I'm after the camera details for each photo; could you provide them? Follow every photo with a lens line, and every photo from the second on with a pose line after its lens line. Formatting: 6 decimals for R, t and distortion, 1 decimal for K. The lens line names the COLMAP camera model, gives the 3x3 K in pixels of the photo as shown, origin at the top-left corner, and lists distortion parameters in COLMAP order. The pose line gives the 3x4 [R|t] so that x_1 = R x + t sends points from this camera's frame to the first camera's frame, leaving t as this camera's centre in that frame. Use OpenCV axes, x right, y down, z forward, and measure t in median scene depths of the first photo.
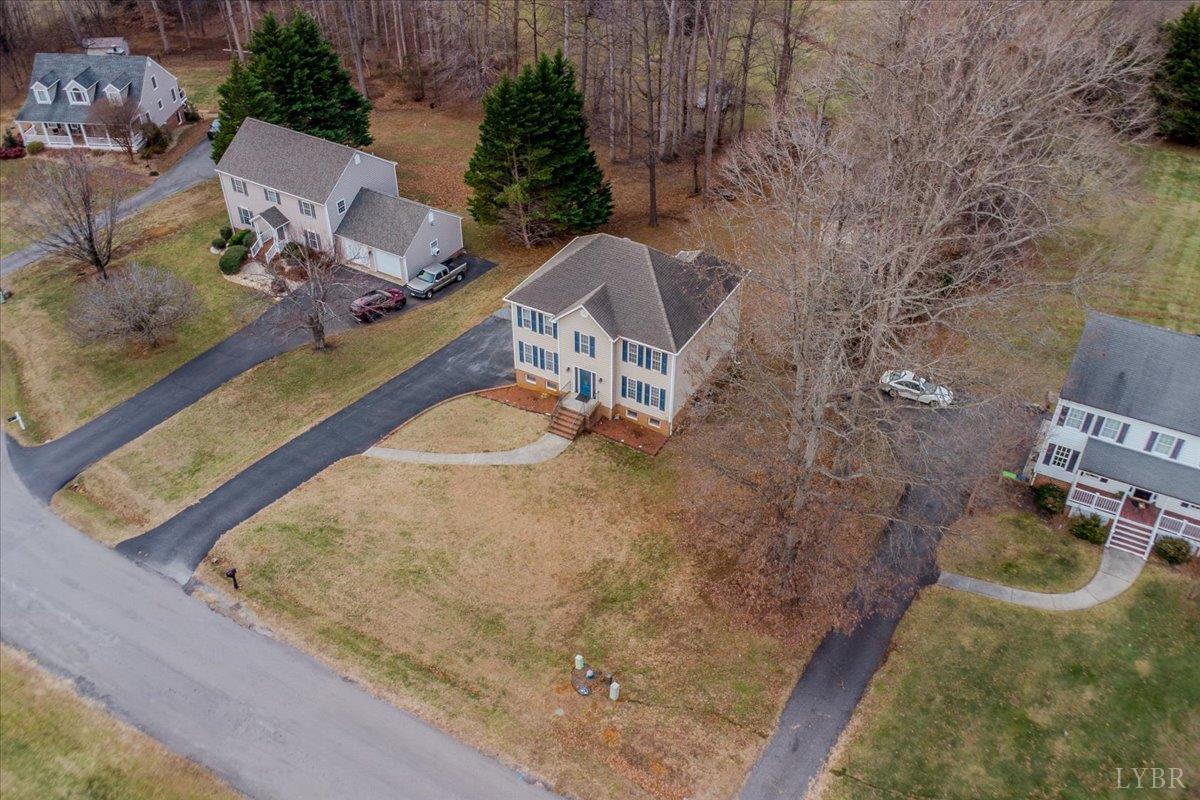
lens RADIAL K [[1024.0, 0, 599.5], [0, 1024.0, 397.4], [0, 0, 1]] dist [0.015687, -0.006273]
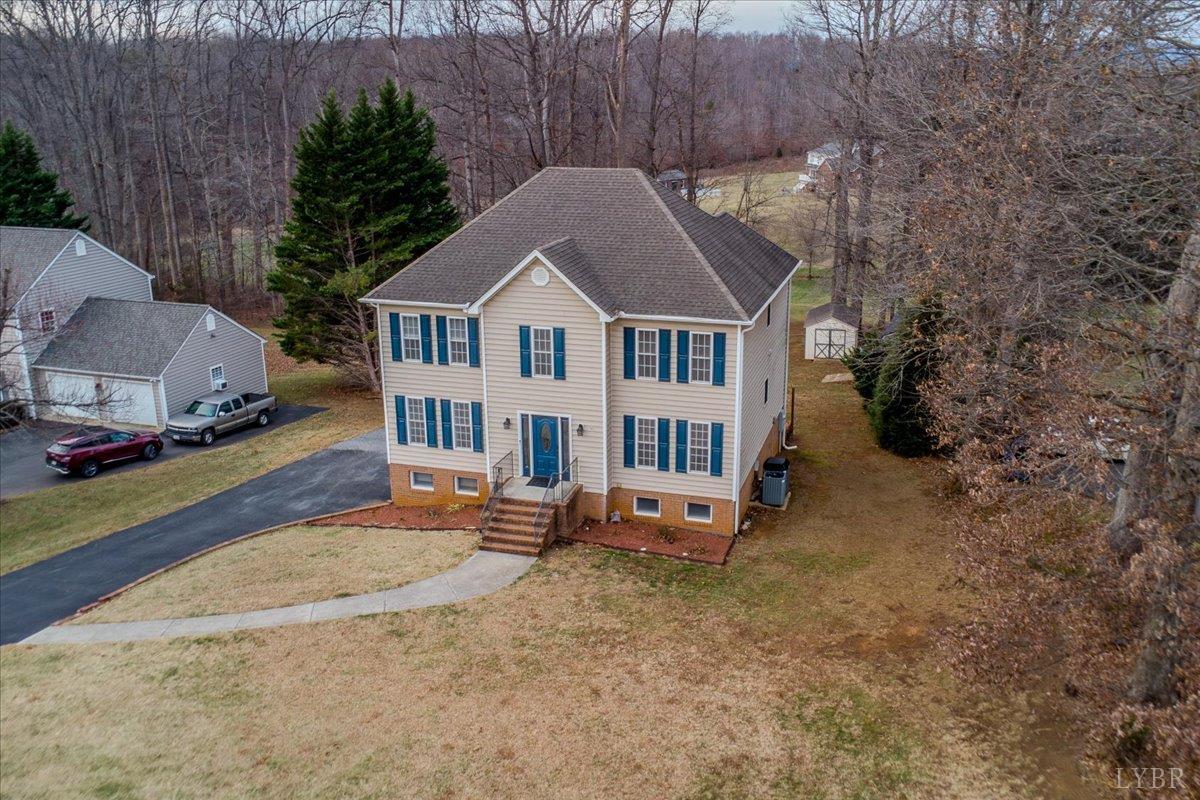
lens RADIAL K [[1024.0, 0, 620.4], [0, 1024.0, 402.7], [0, 0, 1]] dist [0.015687, -0.006273]
pose [[0.974197, -0.069360, 0.214780, -0.082163], [0.141890, 0.928254, -0.343818, 0.137596], [-0.175523, 0.365422, 0.914144, 0.551718]]
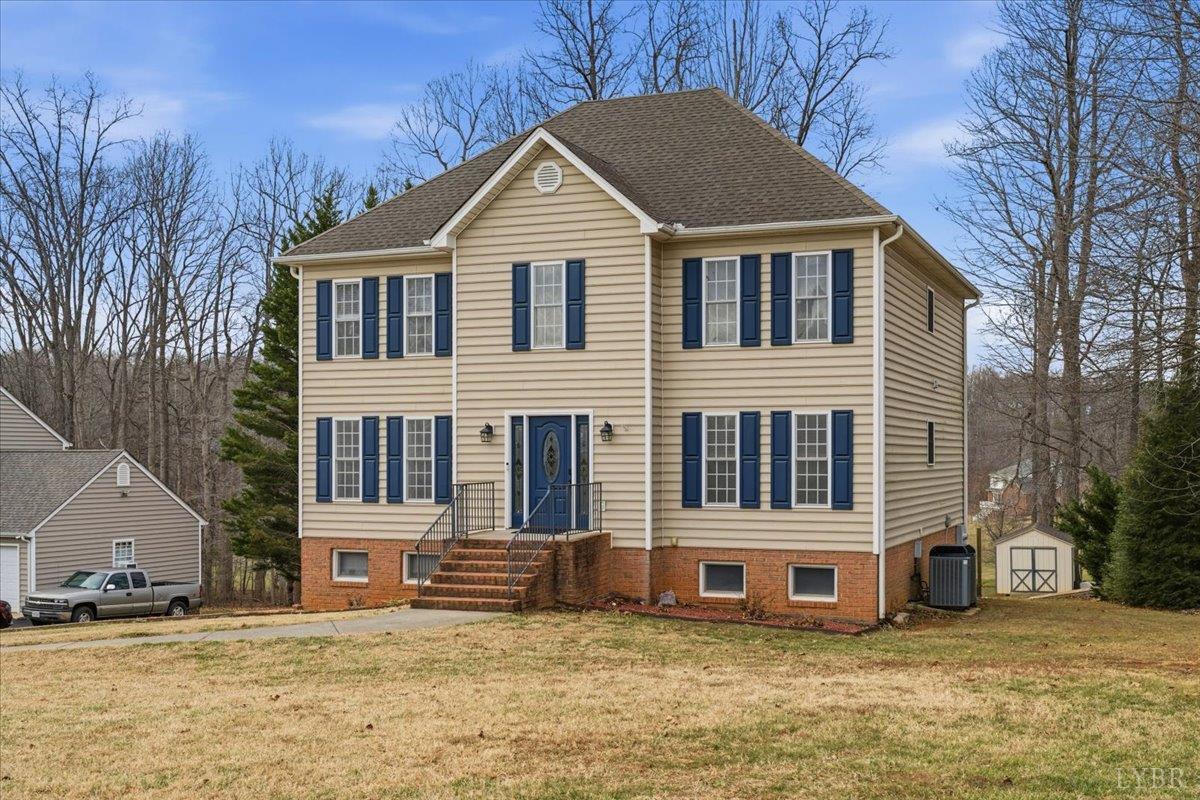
lens RADIAL K [[1291.4, 0, 663.1], [0, 1291.4, 469.4], [0, 0, 1]] dist [0.006179, 0.000000]
pose [[0.988105, -0.001471, 0.153775, -0.037914], [0.094991, 0.792217, -0.602801, 0.203228], [-0.120937, 0.610237, 0.782933, 0.724340]]
